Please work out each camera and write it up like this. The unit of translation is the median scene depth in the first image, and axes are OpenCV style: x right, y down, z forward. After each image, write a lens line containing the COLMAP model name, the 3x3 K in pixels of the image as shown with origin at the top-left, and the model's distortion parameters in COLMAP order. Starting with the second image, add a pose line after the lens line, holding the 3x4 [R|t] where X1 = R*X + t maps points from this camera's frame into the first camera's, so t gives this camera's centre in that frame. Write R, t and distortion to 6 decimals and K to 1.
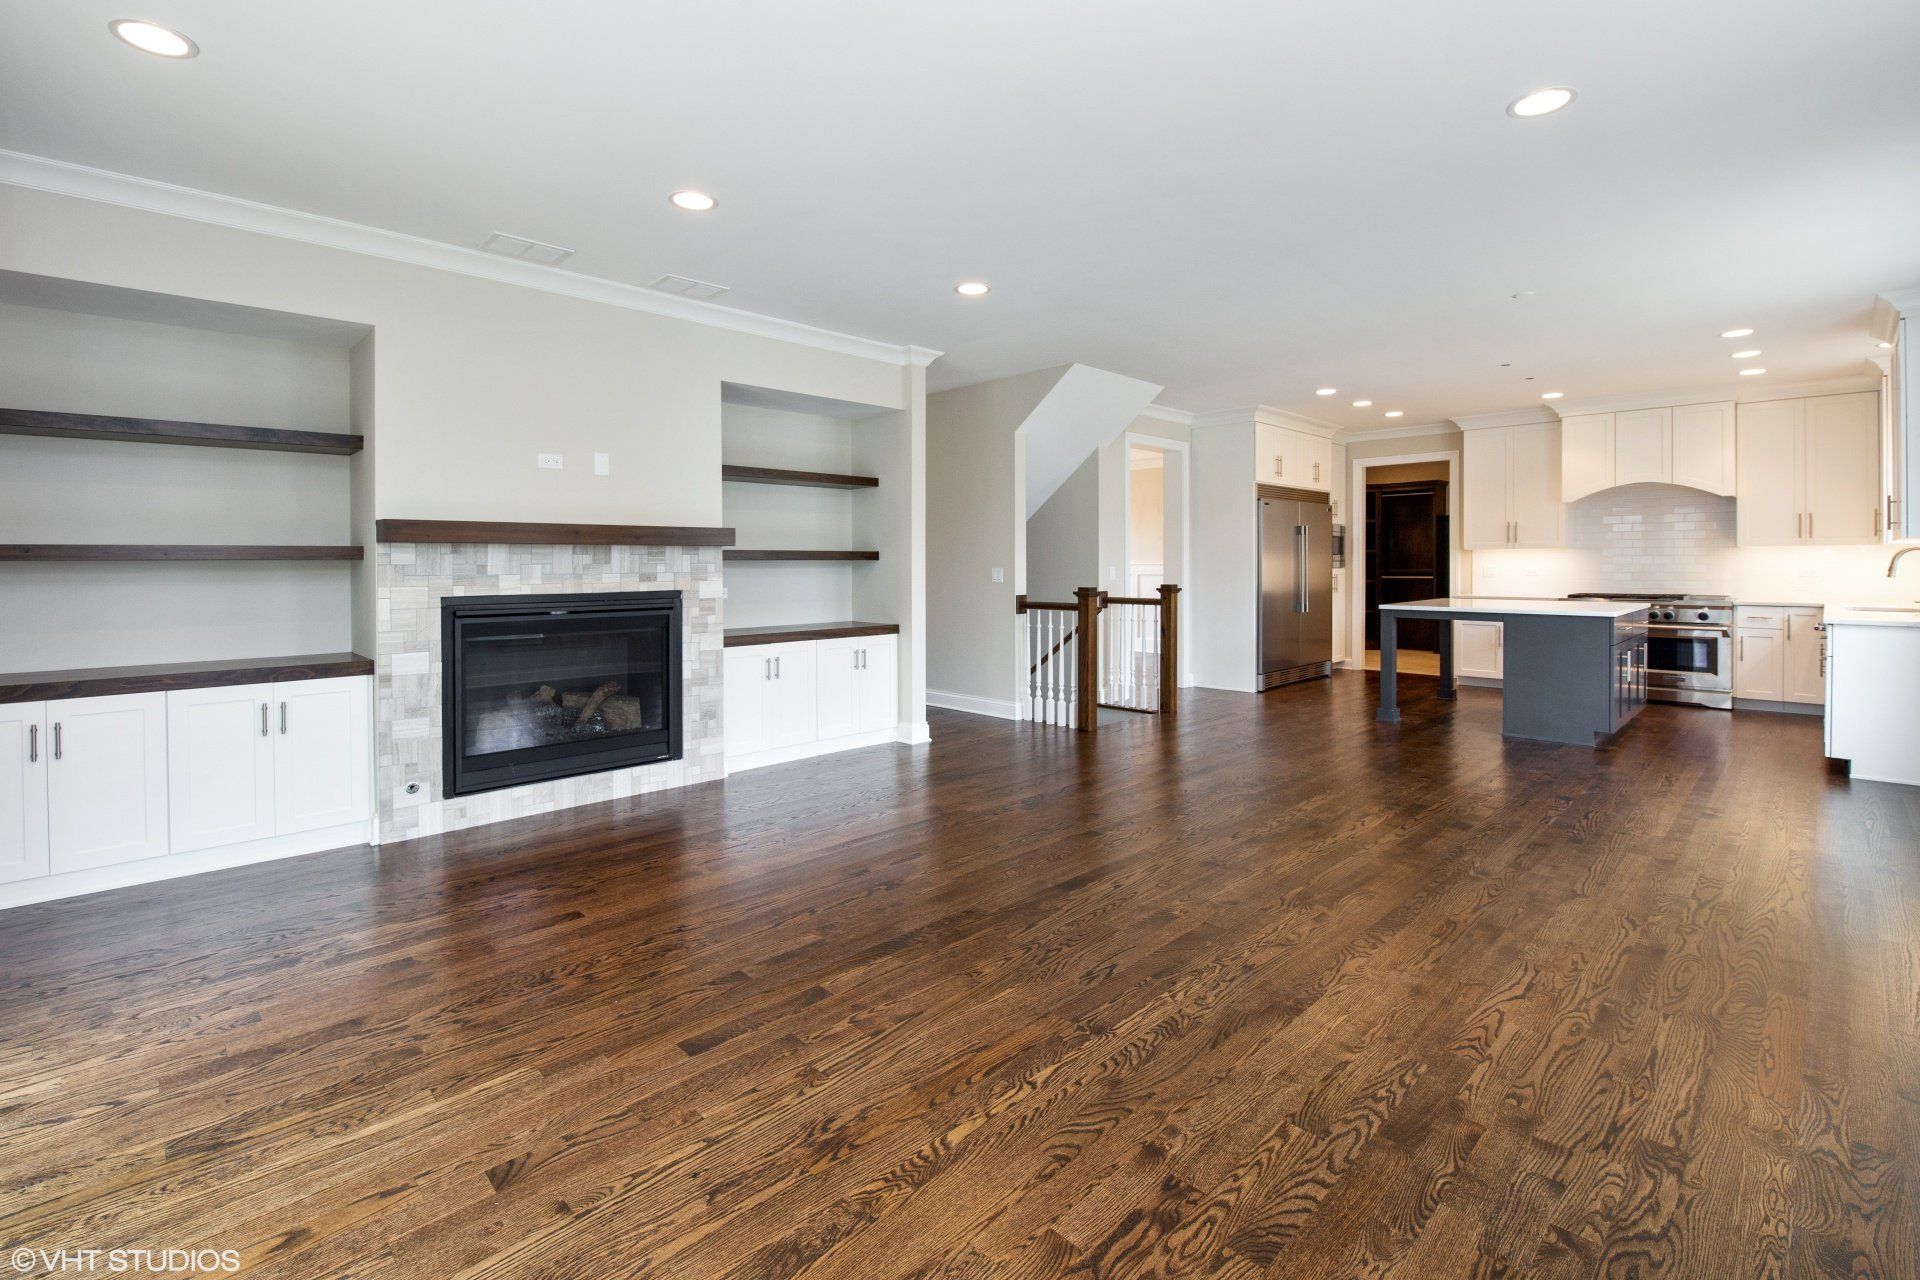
lens RADIAL K [[838.3, 0, 971.9], [0, 838.3, 570.5], [0, 0, 1]] dist [-0.003461, -0.001233]
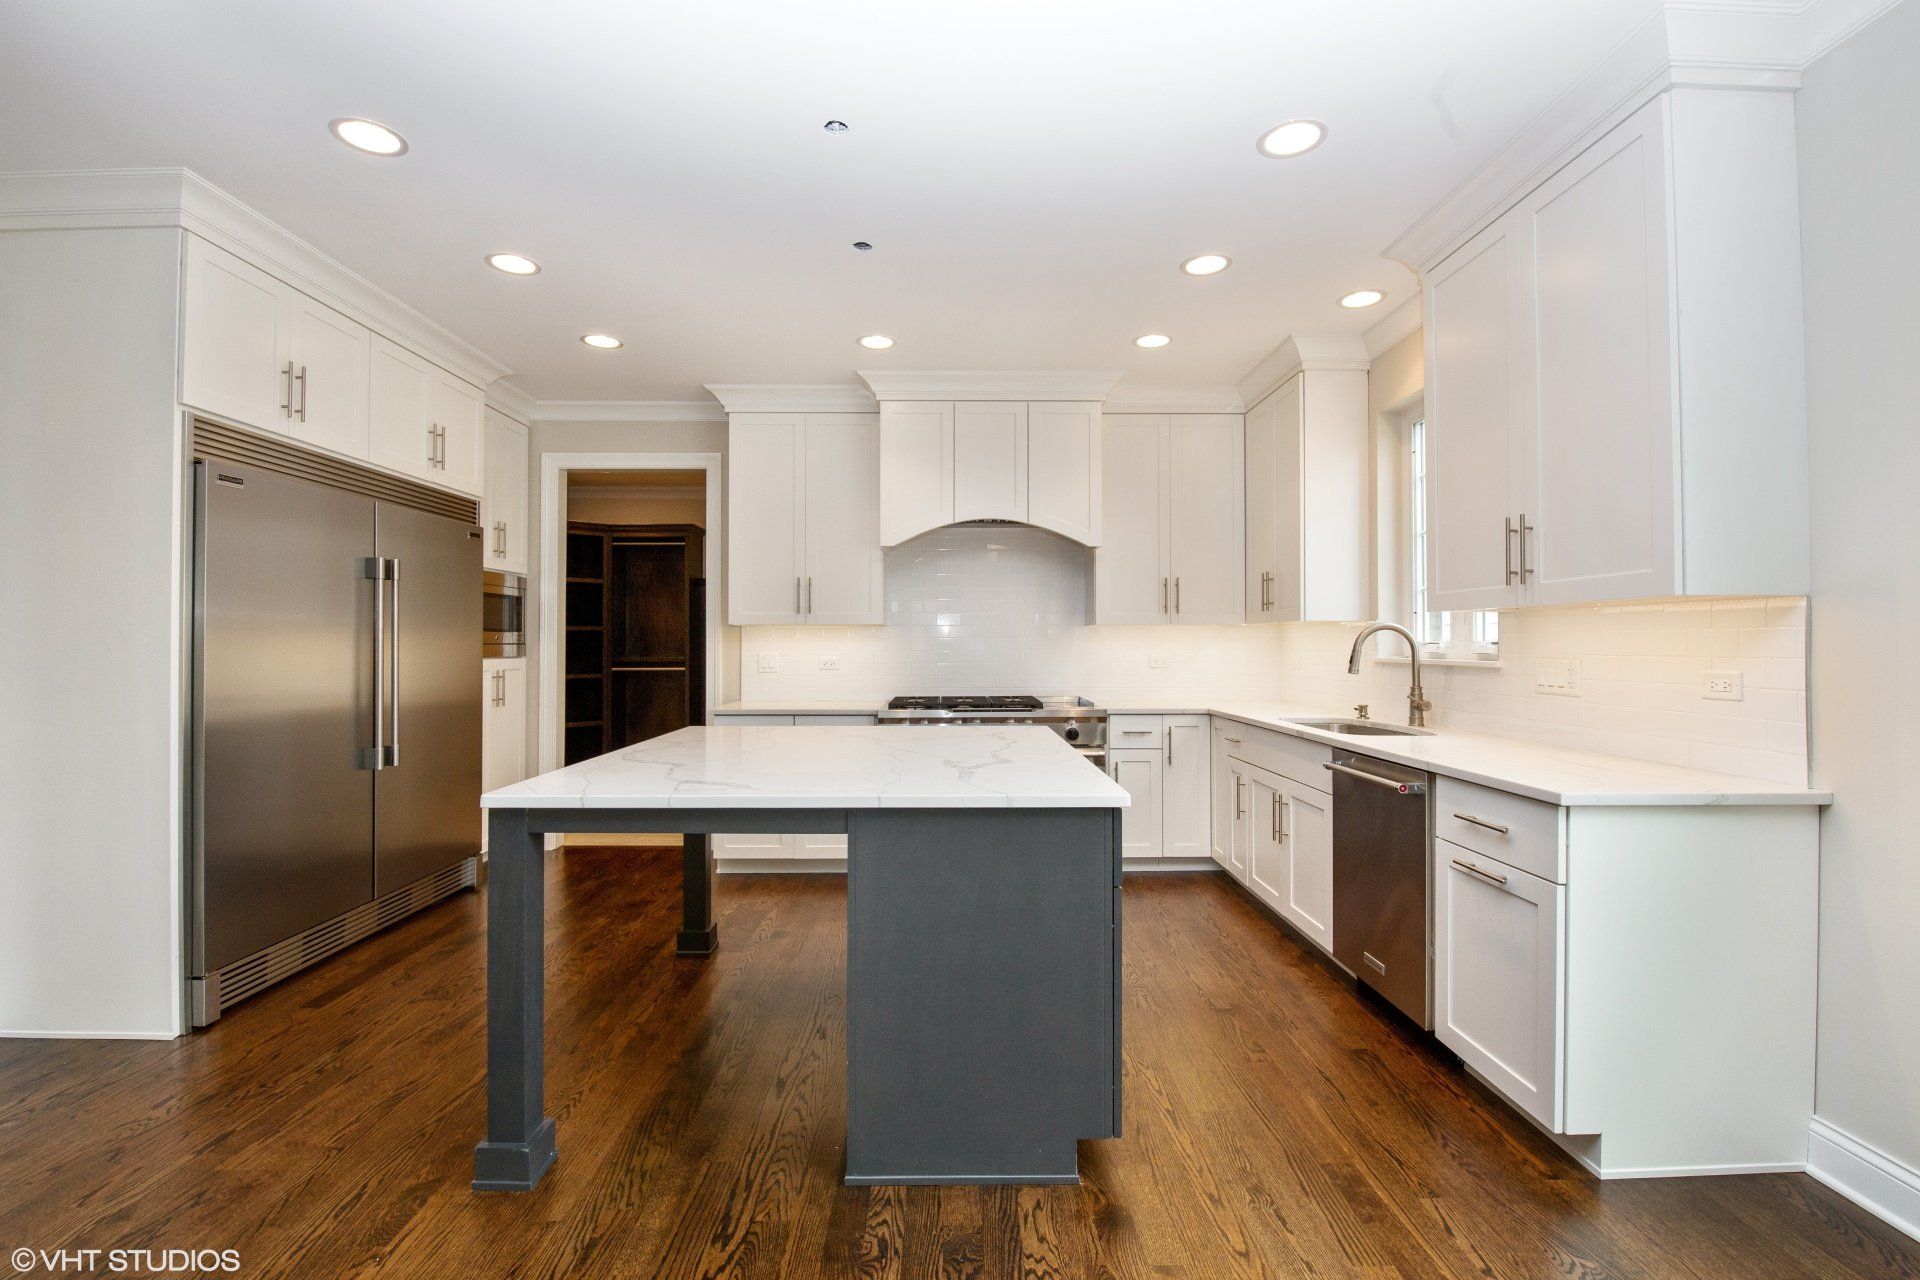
lens RADIAL K [[838.3, 0, 949.2], [0, 838.3, 642.2], [0, 0, 1]] dist [-0.003461, -0.001233]
pose [[0.697368, 0.006657, 0.716682, 0.282303], [0.004268, 0.999901, -0.013440, -0.004842], [-0.716700, 0.012431, 0.697271, 0.492594]]
